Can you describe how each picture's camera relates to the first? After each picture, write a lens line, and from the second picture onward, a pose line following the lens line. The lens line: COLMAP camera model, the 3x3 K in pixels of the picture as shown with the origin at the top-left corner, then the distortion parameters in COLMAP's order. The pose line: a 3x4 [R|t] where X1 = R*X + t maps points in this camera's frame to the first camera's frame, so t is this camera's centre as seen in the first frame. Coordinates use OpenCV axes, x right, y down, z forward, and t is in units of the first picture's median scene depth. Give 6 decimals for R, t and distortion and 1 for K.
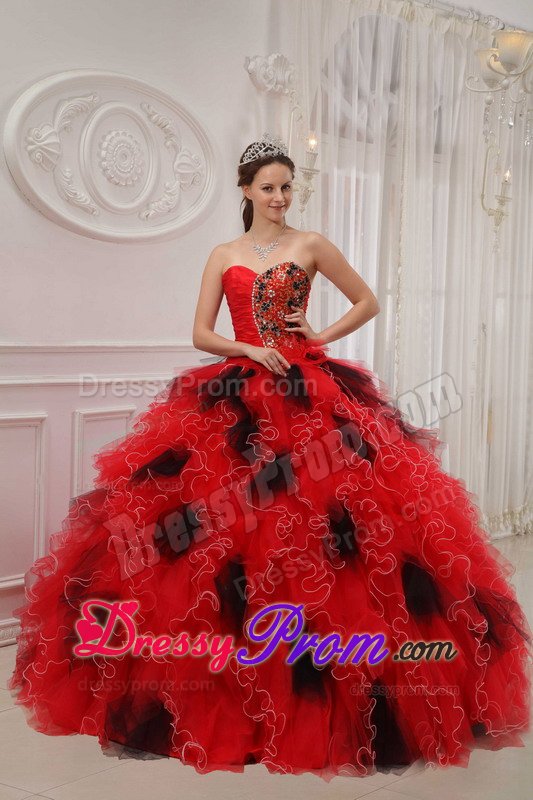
lens RADIAL K [[1554.3, 0, 266.6], [0, 1554.3, 427.6], [0, 0, 1]] dist [0.028471, 0.290840]
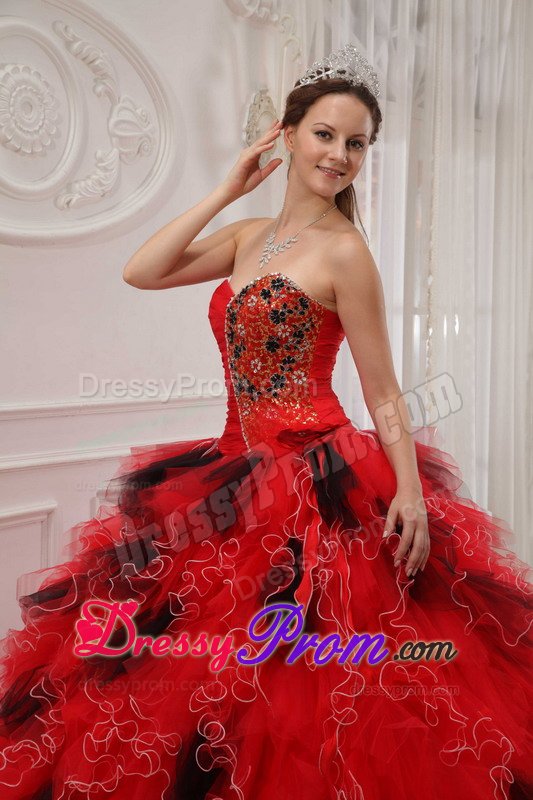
lens RADIAL K [[1554.3, 0, 266.6], [0, 1554.3, 427.6], [0, 0, 1]] dist [0.028471, 0.290840]
pose [[0.999167, -0.022100, 0.034300, -0.018277], [0.022356, 0.999725, -0.007091, -0.035217], [-0.034134, 0.007852, 0.999386, 0.335932]]
